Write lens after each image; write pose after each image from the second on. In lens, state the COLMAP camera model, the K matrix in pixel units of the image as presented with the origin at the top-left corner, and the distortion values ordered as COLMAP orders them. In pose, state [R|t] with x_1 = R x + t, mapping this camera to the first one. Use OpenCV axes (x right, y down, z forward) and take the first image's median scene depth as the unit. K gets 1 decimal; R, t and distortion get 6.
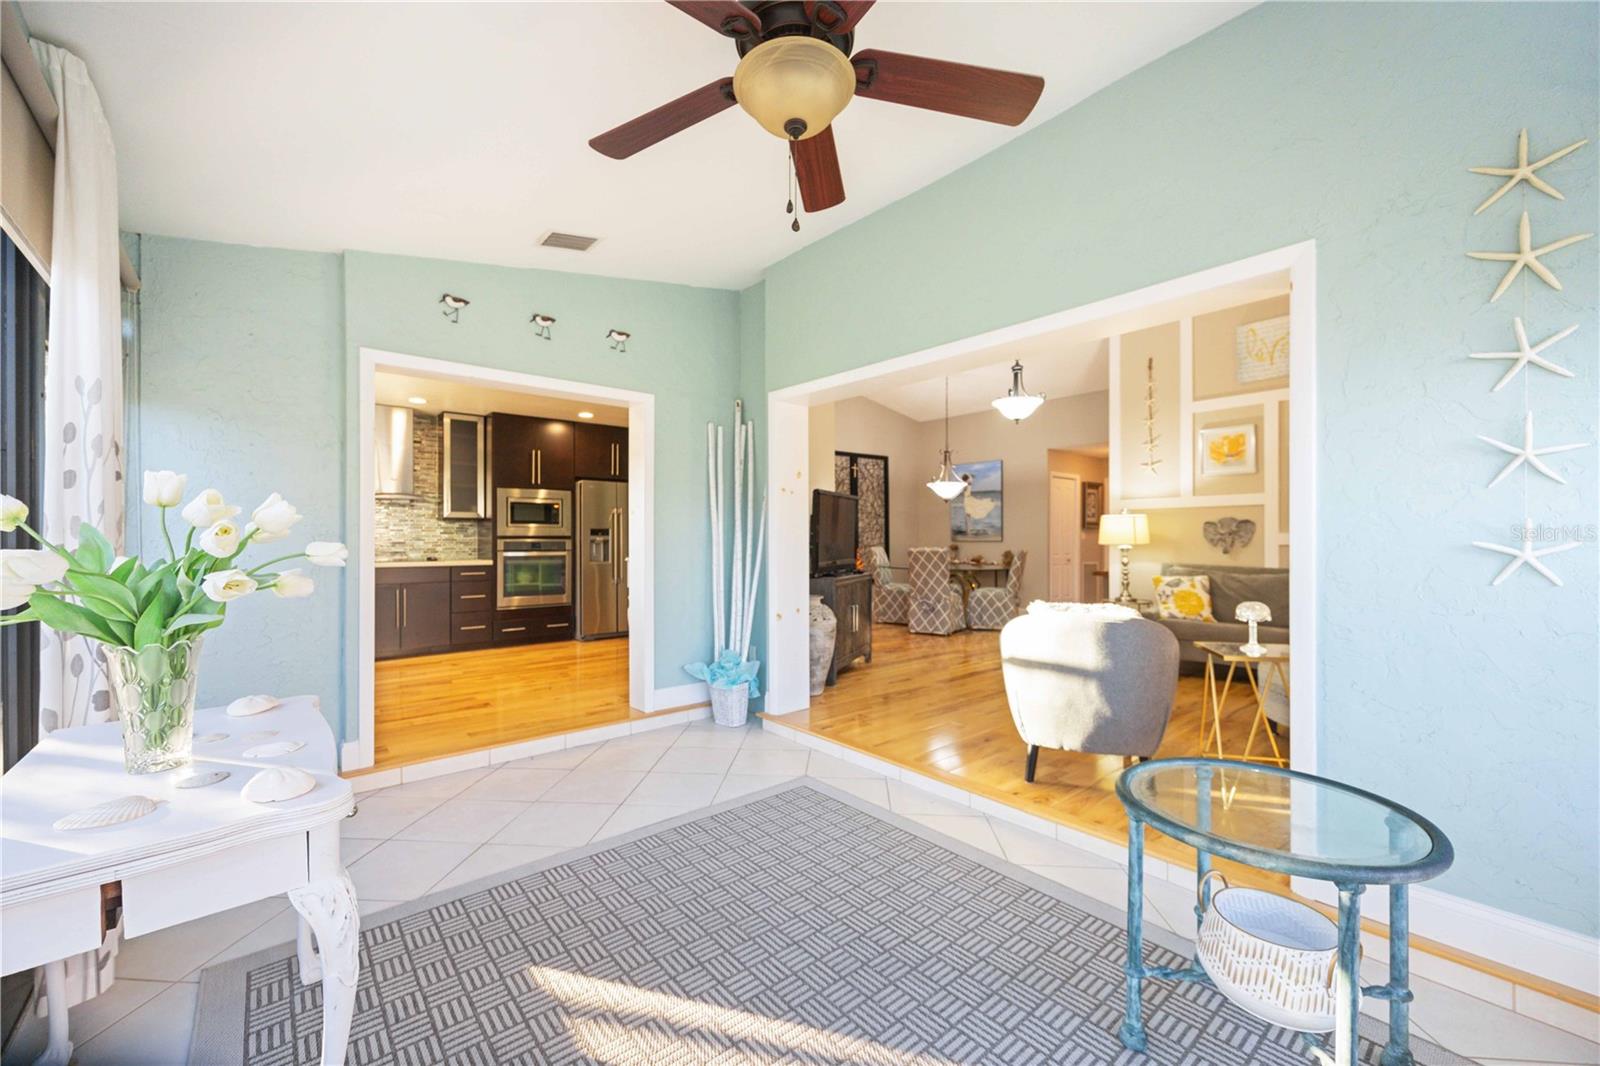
lens RADIAL K [[641.2, 0, 801.0], [0, 641.2, 530.5], [0, 0, 1]] dist [-0.009962, 0.002304]
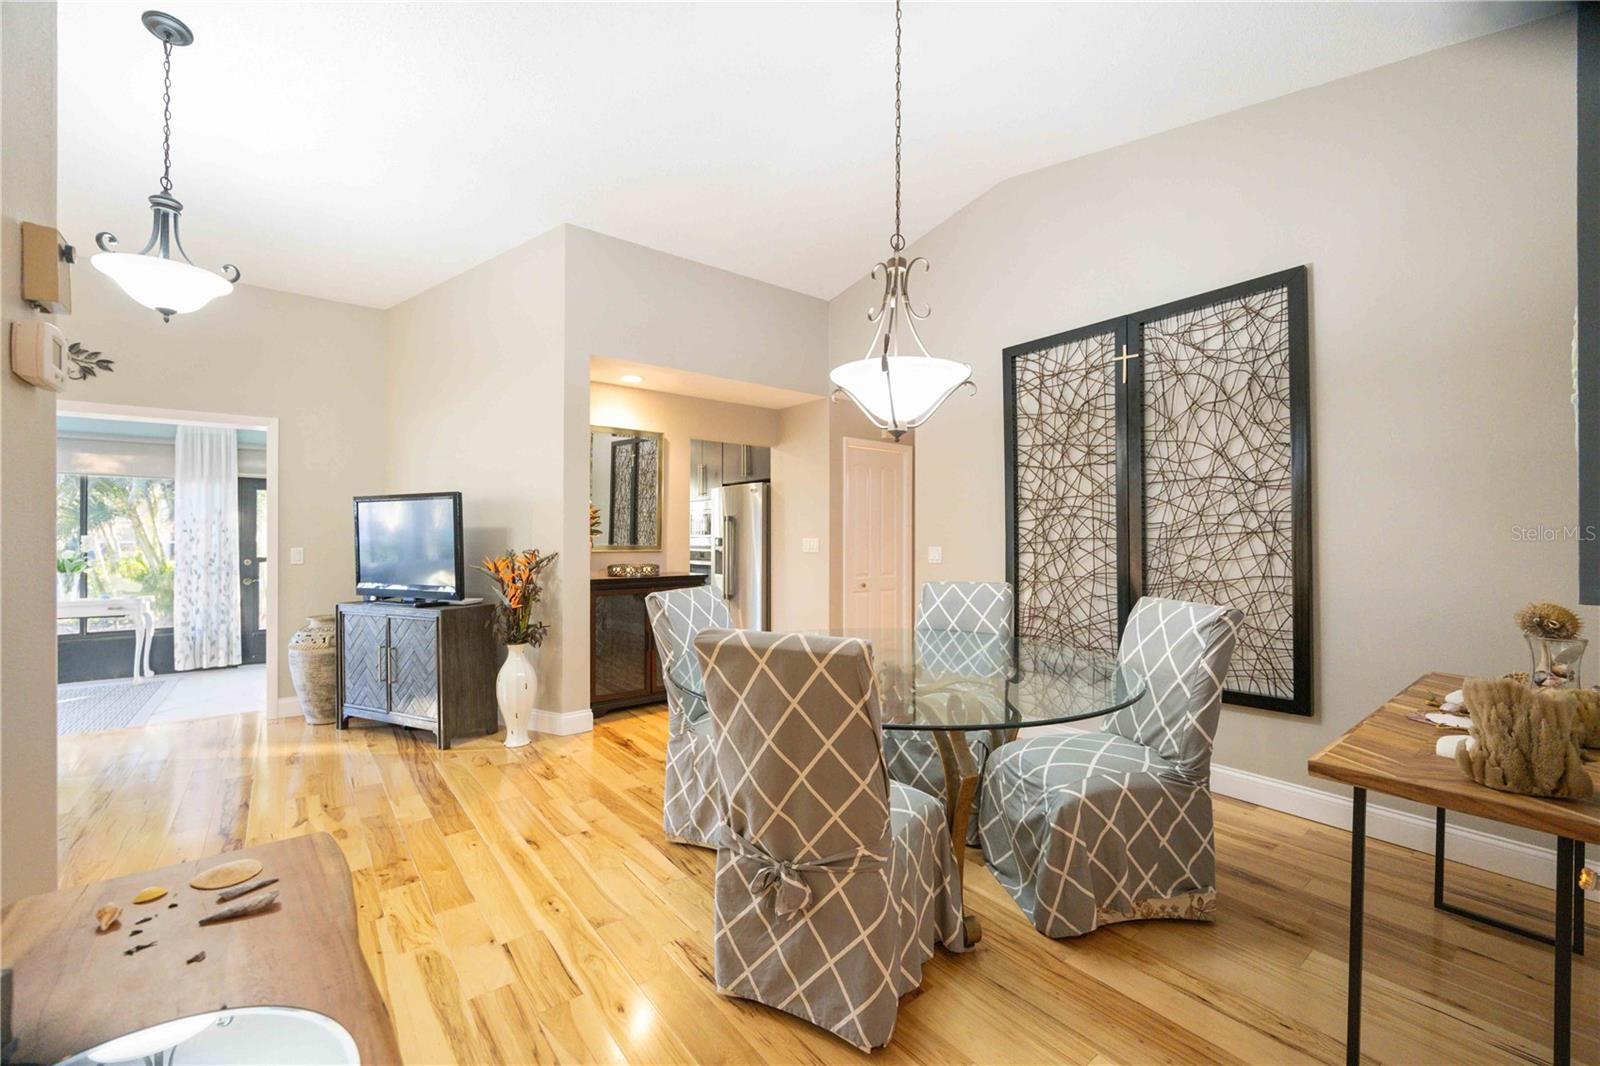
lens RADIAL K [[641.2, 0, 800.1], [0, 641.2, 536.6], [0, 0, 1]] dist [-0.009962, 0.002304]
pose [[-0.031661, -0.005177, -0.999485, 0.663366], [0.014096, 0.999885, -0.005625, 0.000903], [0.999399, -0.014267, -0.031585, 1.247552]]
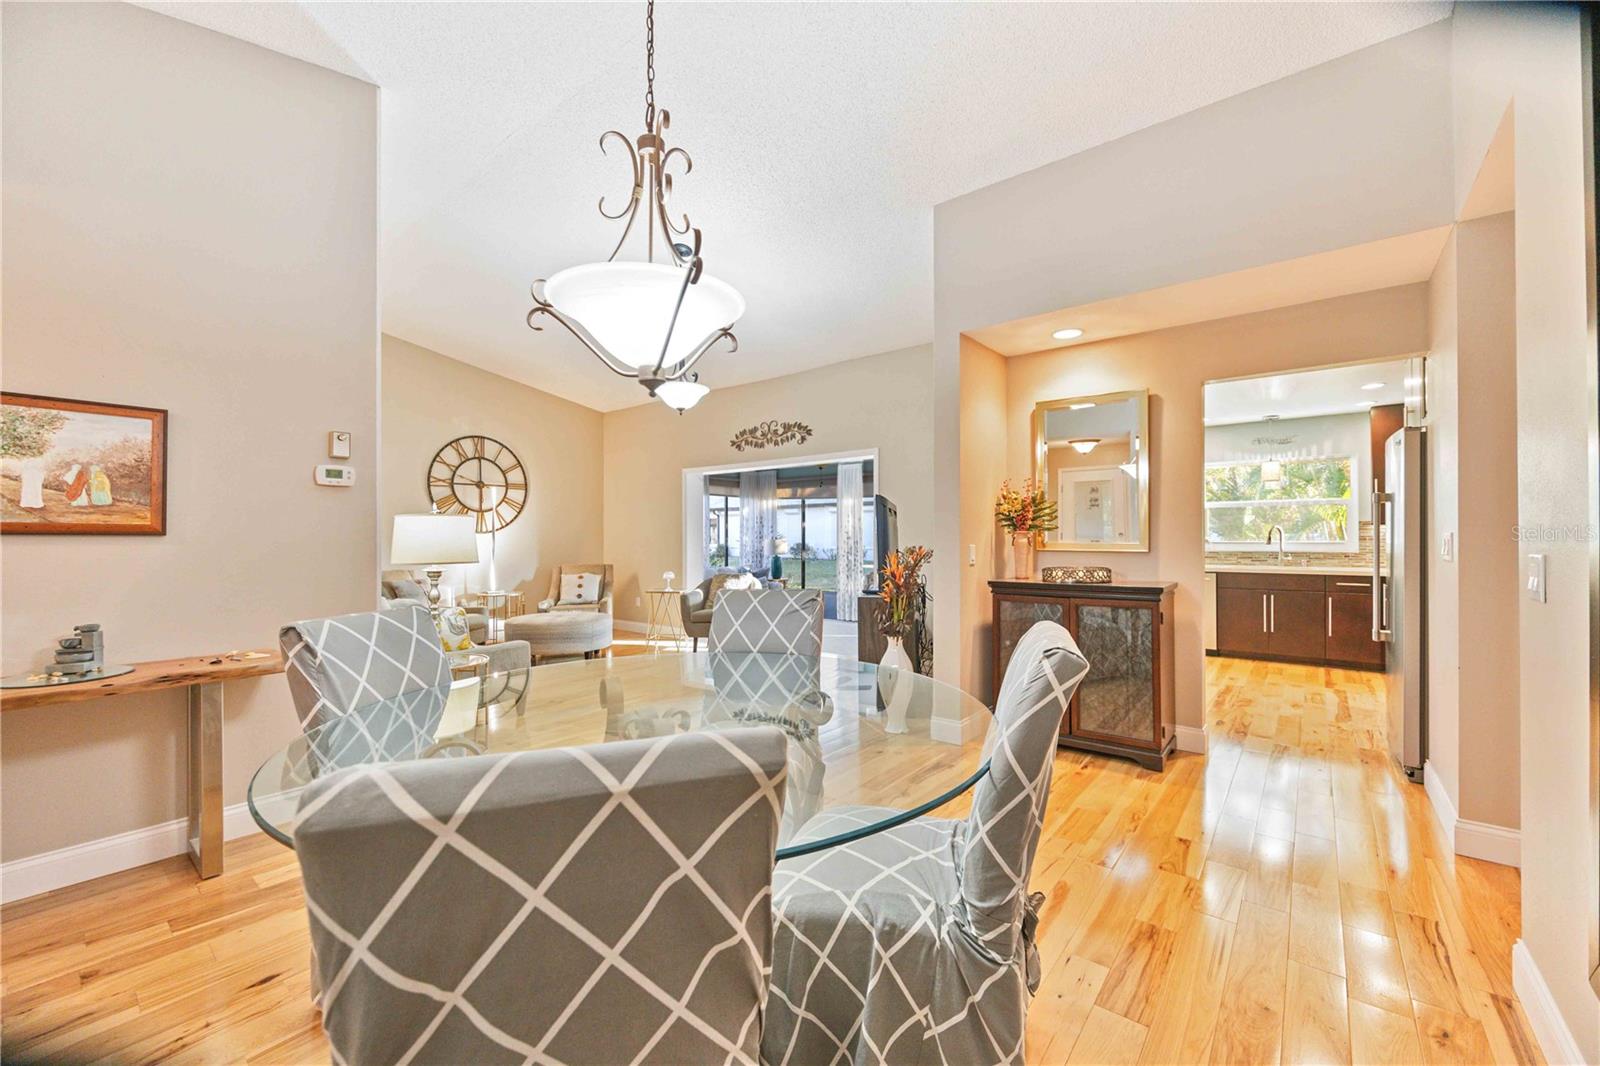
lens RADIAL K [[641.2, 0, 797.7], [0, 641.2, 536.6], [0, 0, 1]] dist [-0.009962, 0.002304]
pose [[-0.983467, 0.003687, -0.181053, 0.285695], [0.006737, 0.999846, -0.016233, 0.006188], [0.180965, -0.017184, -0.983339, 1.559388]]
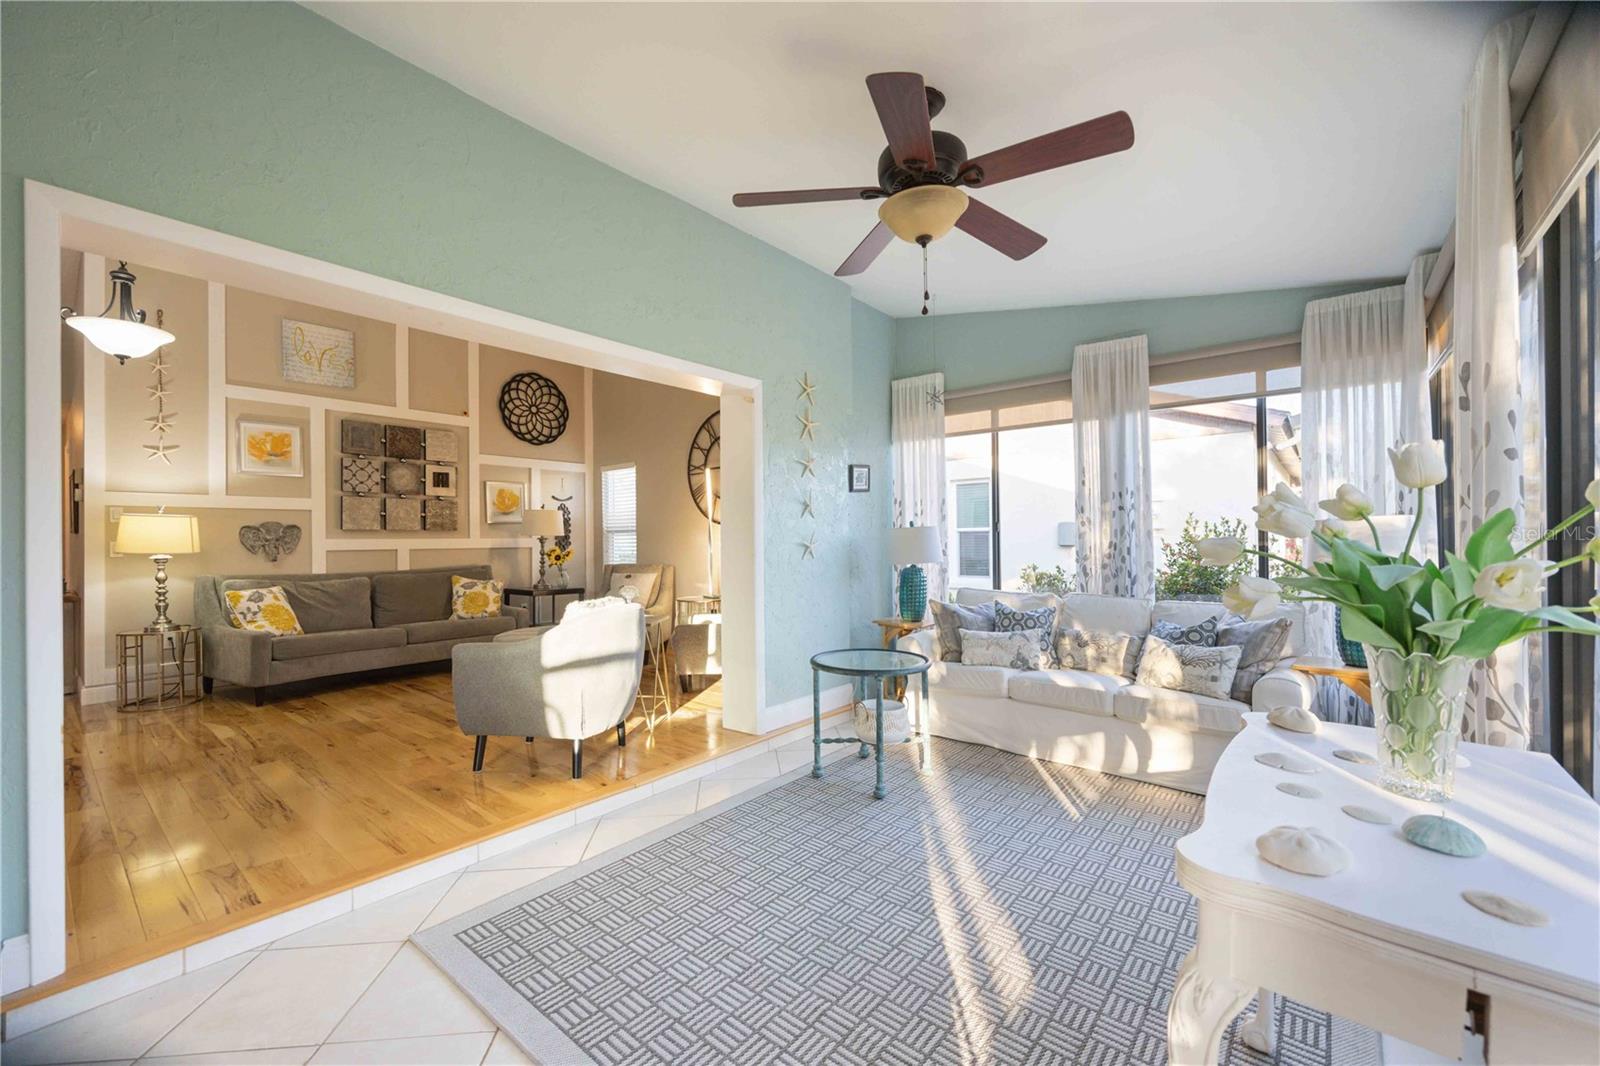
lens RADIAL K [[641.2, 0, 796.6], [0, 641.2, 530.7], [0, 0, 1]] dist [-0.009962, 0.002304]
pose [[-0.177727, 0.019791, 0.983881, -0.332377], [-0.006071, 0.999757, -0.021207, 0.006506], [-0.984061, -0.009742, -0.177563, 0.384530]]
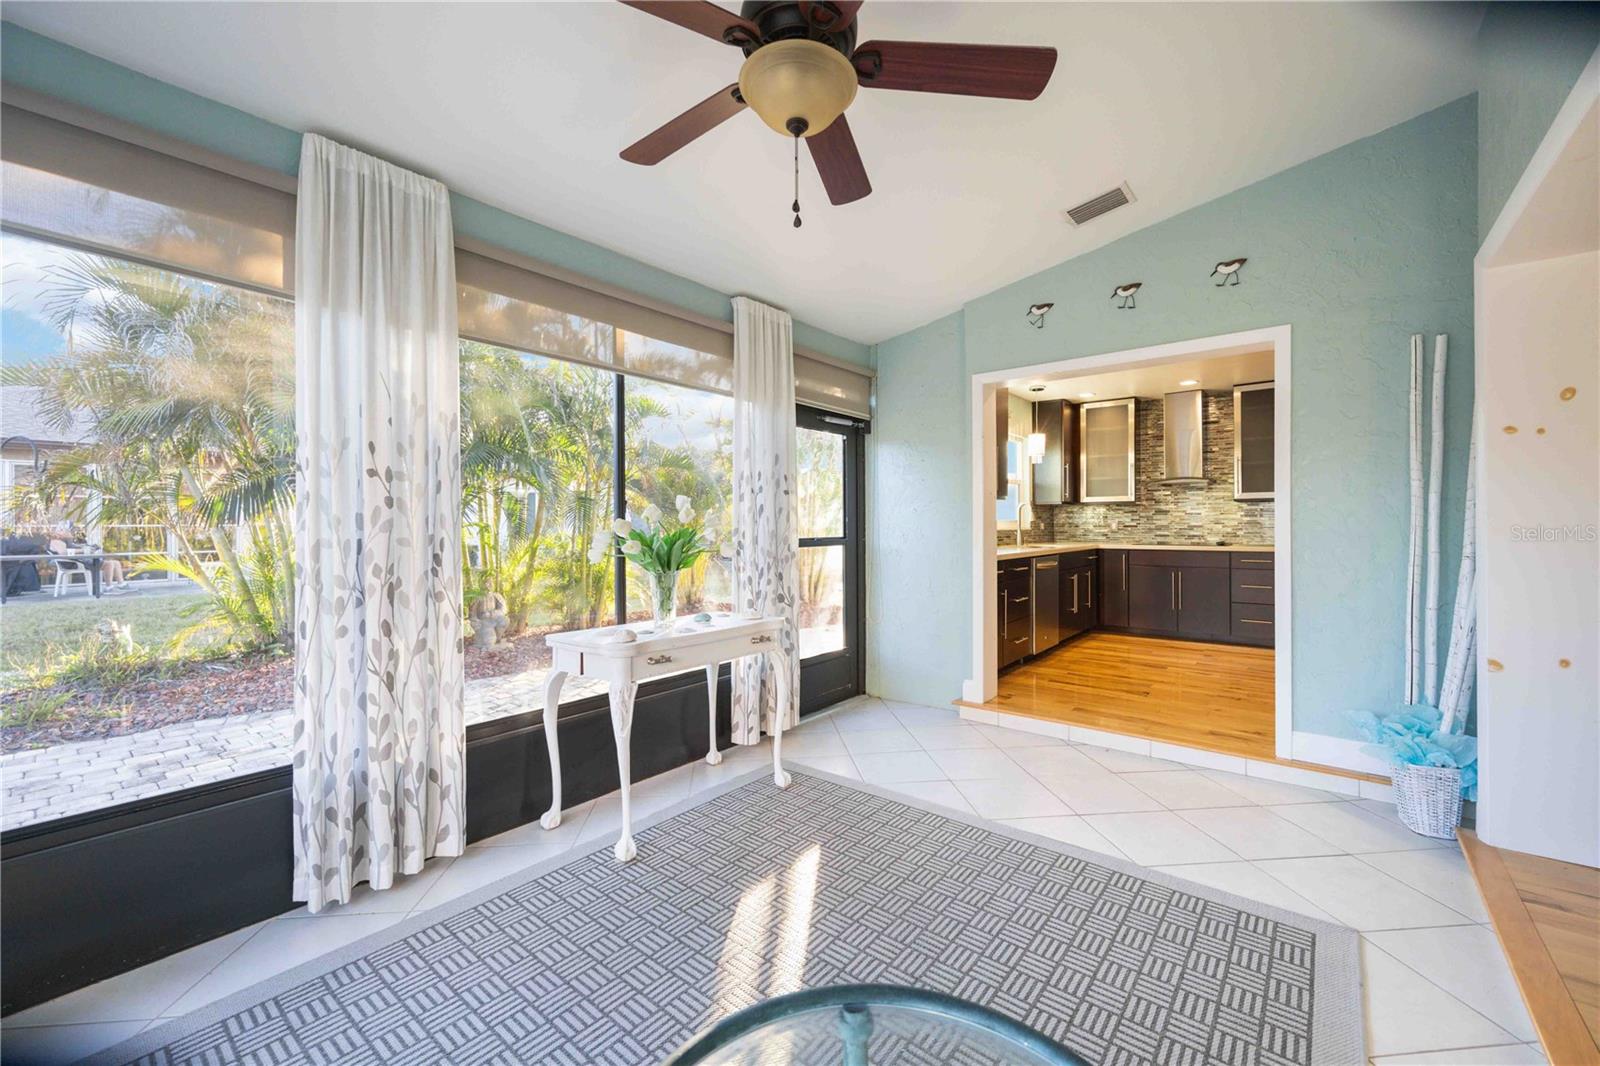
lens RADIAL K [[641.2, 0, 792.6], [0, 641.2, 530.4], [0, 0, 1]] dist [-0.009962, 0.002304]
pose [[0.162823, 0.010987, -0.986594, 0.256703], [0.020504, 0.999684, 0.014517, -0.001308], [0.986442, -0.022593, 0.162546, 0.210536]]
